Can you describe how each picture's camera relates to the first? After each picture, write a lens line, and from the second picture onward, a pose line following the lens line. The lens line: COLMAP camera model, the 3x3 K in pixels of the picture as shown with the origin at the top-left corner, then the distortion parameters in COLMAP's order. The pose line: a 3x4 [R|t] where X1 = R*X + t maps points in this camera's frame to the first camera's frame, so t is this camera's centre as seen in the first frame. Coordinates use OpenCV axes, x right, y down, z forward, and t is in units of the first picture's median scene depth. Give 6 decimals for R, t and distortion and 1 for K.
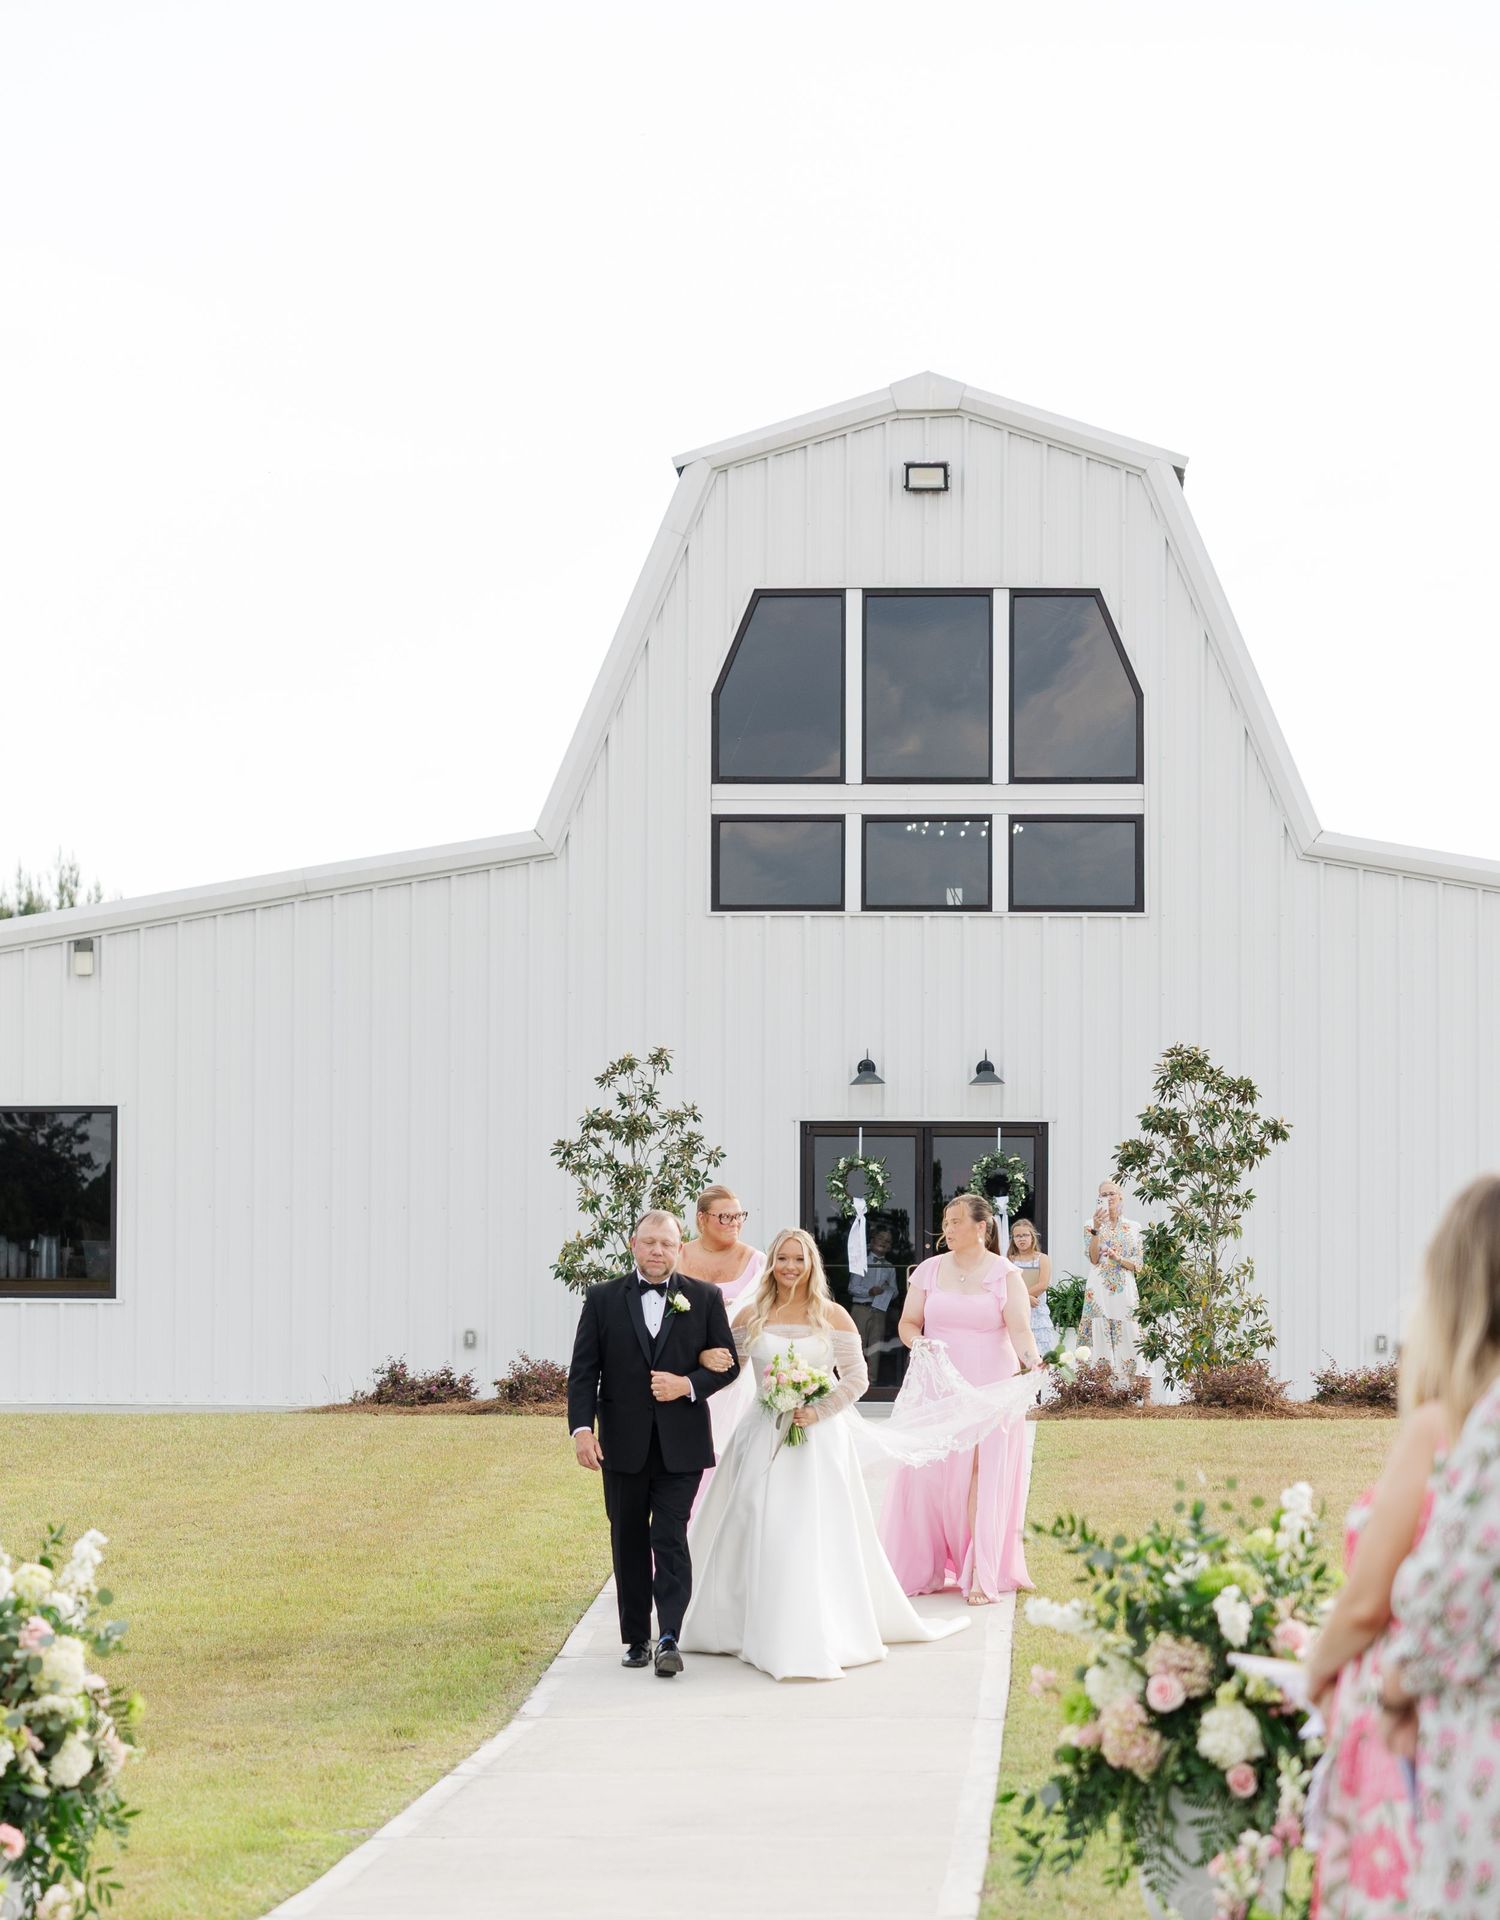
lens RADIAL K [[7033.4, 0, 663.0], [0, 7033.4, 967.4], [0, 0, 1]] dist [-0.279258, 2.351877]
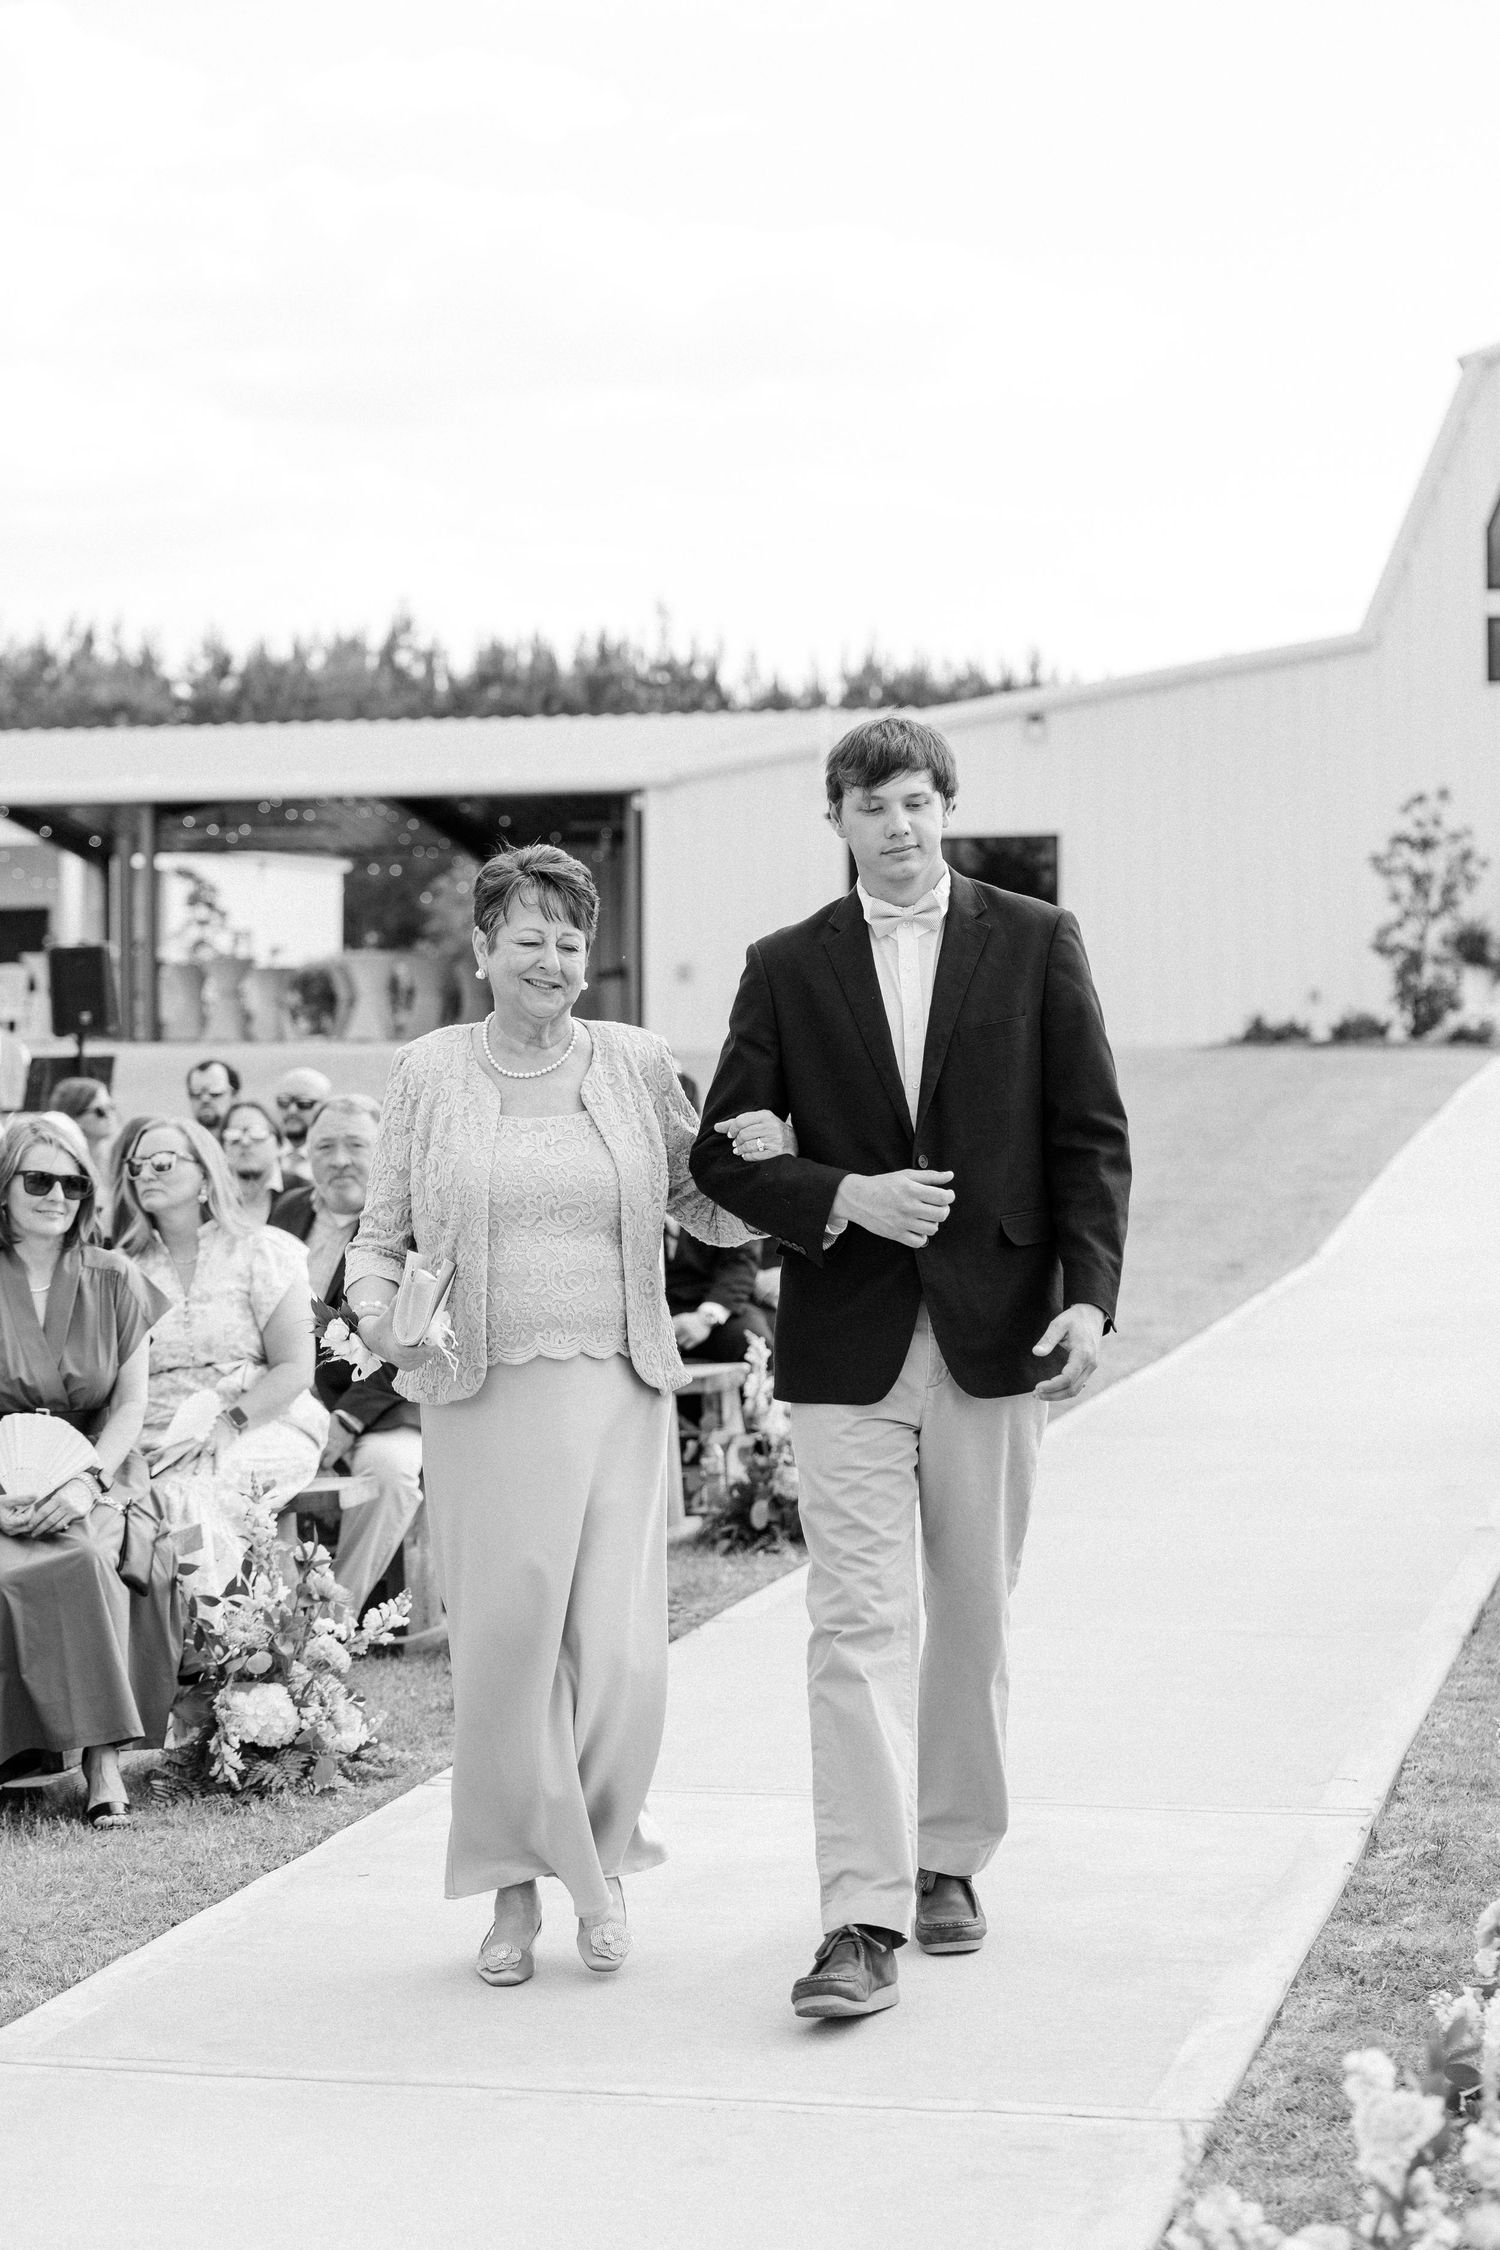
lens RADIAL K [[5596.2, 0, 745.8], [0, 5596.2, 965.3], [0, 0, 1]] dist [0.434330, -11.330458]
pose [[0.989473, -0.012051, -0.144216, 0.023156], [0.019015, 0.998713, 0.047009, -0.008261], [0.143464, -0.049257, 0.988429, -0.129253]]
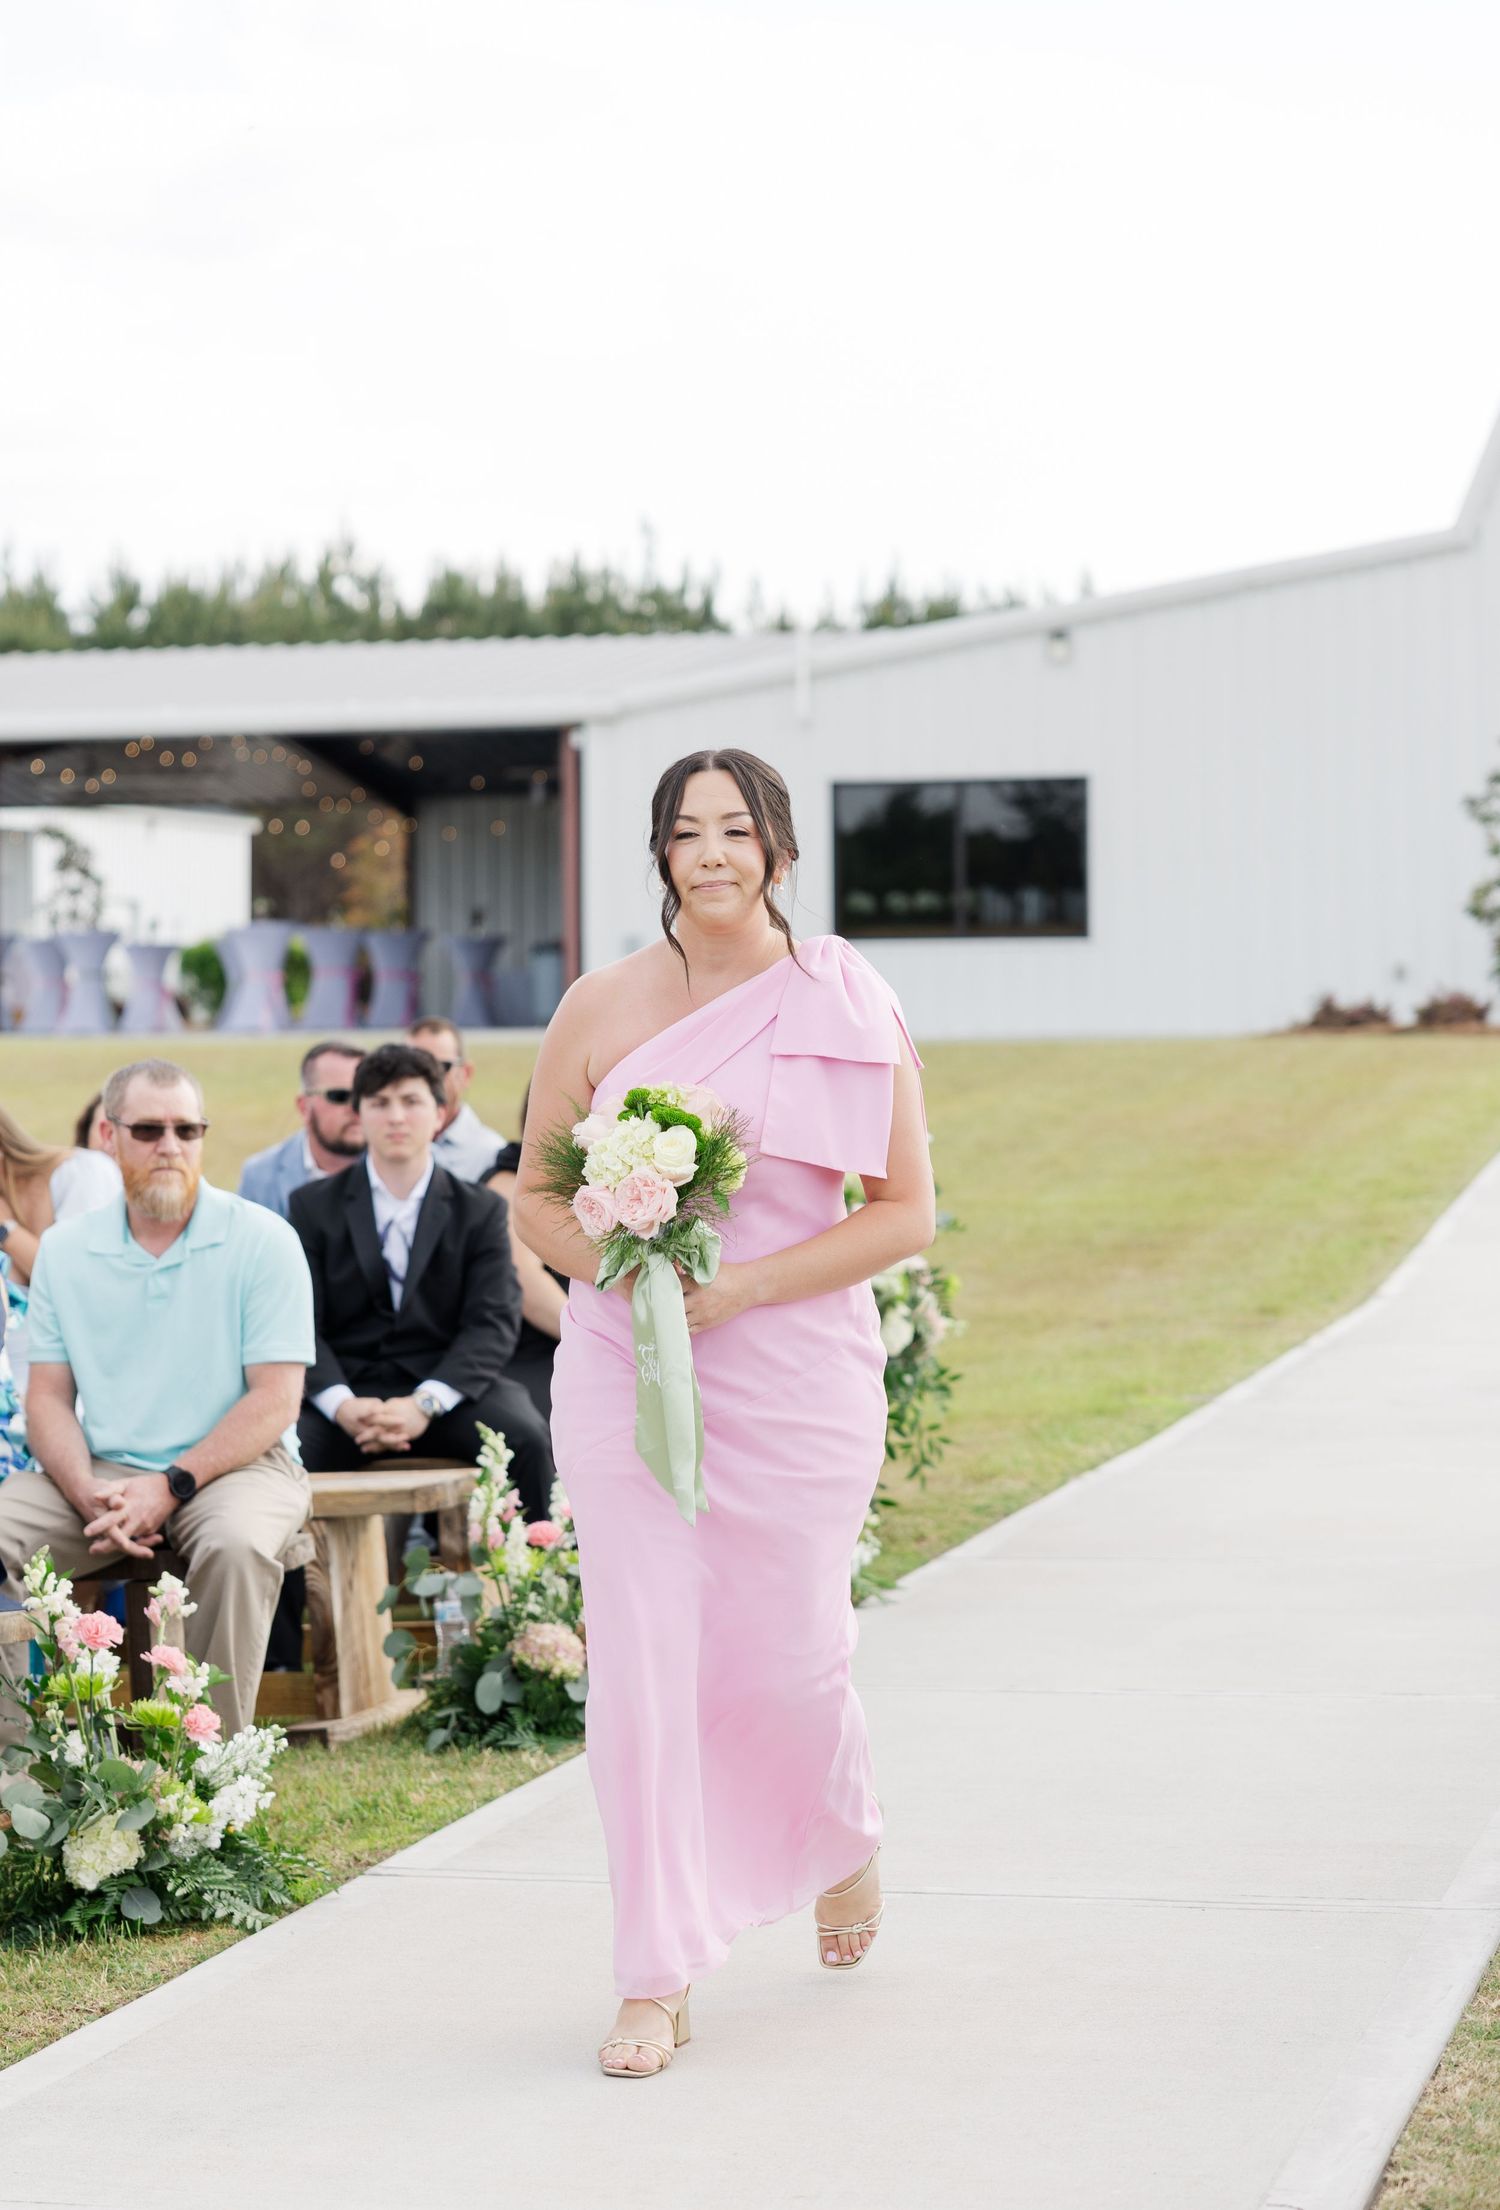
lens RADIAL K [[5875.6, 0, 409.9], [0, 5875.6, 1108.2], [0, 0, 1]] dist [-0.097330, -1.173637]
pose [[0.975556, -0.008381, -0.219592, 0.025936], [0.024075, 0.997334, 0.068893, 0.005630], [0.218429, -0.072496, 0.973156, 0.036401]]
